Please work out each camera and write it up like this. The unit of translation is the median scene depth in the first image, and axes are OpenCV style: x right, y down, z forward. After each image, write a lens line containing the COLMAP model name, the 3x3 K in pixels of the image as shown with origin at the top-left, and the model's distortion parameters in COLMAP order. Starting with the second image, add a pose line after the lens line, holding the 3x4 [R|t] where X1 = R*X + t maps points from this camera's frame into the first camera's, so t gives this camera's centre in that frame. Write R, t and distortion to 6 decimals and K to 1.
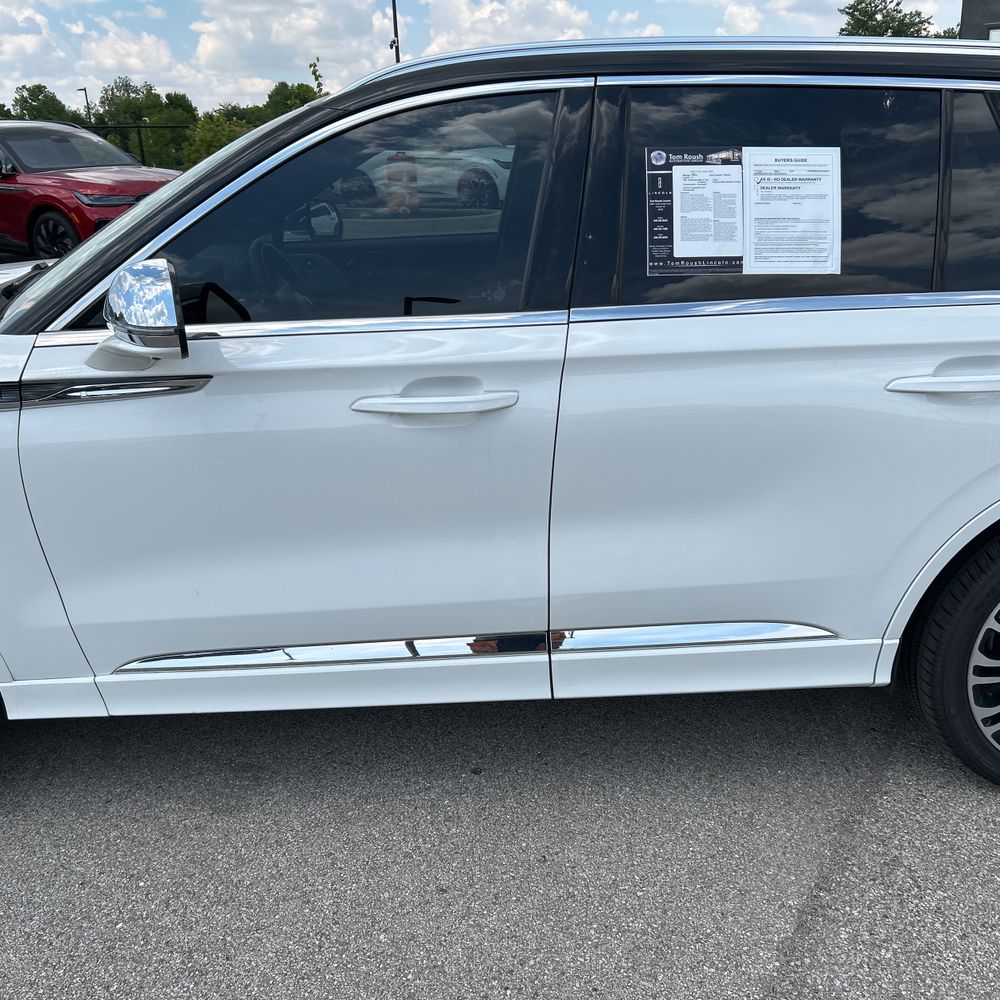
lens RADIAL K [[983.7, 0, 500.0], [0, 983.7, 500.0], [0, 0, 1]] dist [0.024494, -0.009210]
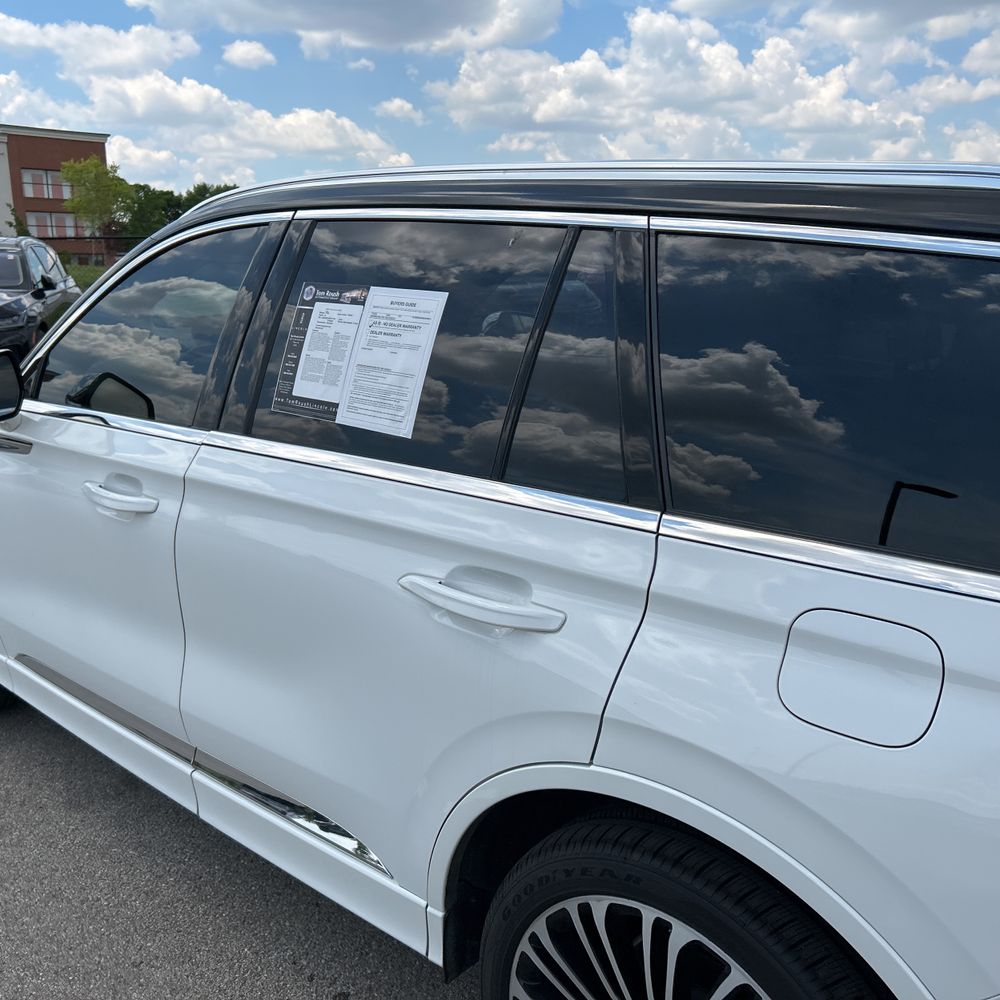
lens RADIAL K [[1012.6, 0, 507.4], [0, 1012.6, 510.6], [0, 0, 1]] dist [0.054754, -0.023877]
pose [[0.720707, 0.192533, -0.665967, 0.994119], [-0.250871, 0.967984, 0.008355, -0.198328], [0.646254, 0.161051, 0.745934, 0.421562]]
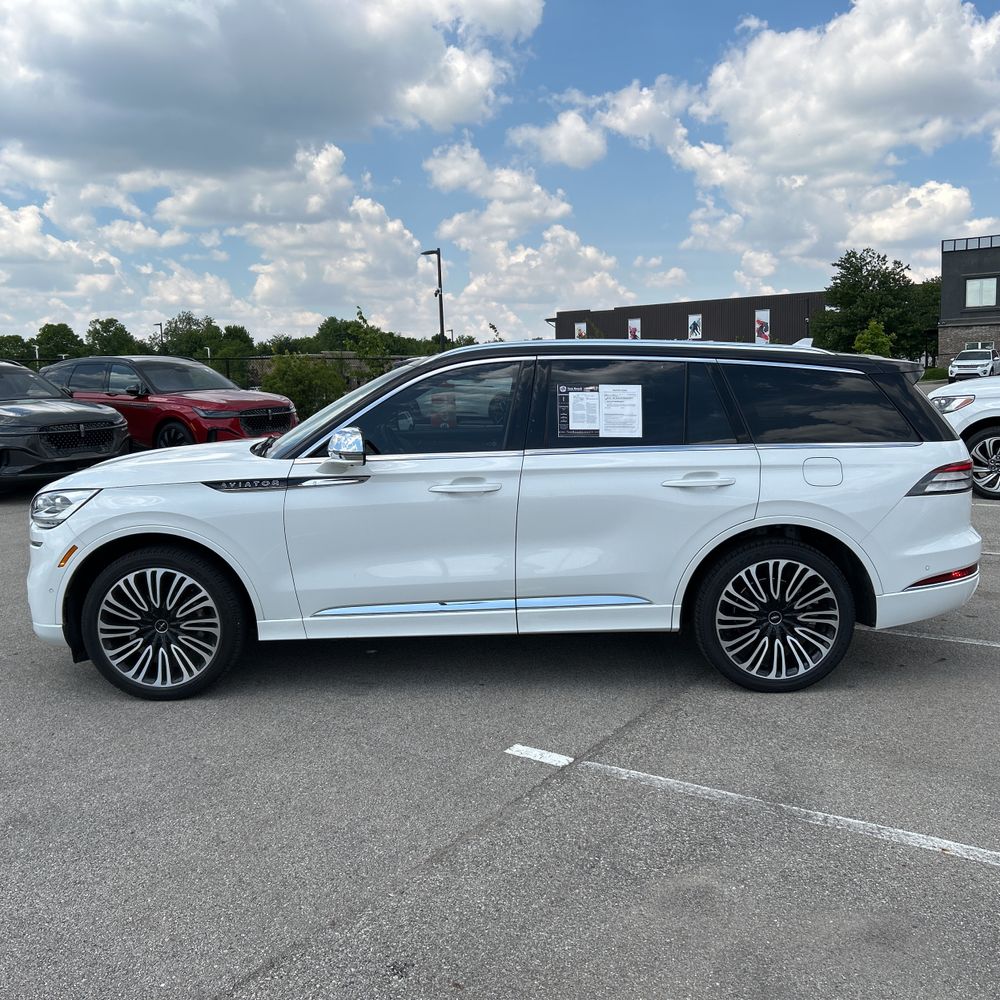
lens RADIAL K [[988.1, 0, 519.0], [0, 988.1, 482.5], [0, 0, 1]] dist [0.043543, -0.006281]
pose [[0.999869, 0.008994, -0.013464, 0.089354], [-0.011875, 0.972621, -0.232094, 0.415983], [0.011008, 0.232224, 0.972600, -1.232848]]
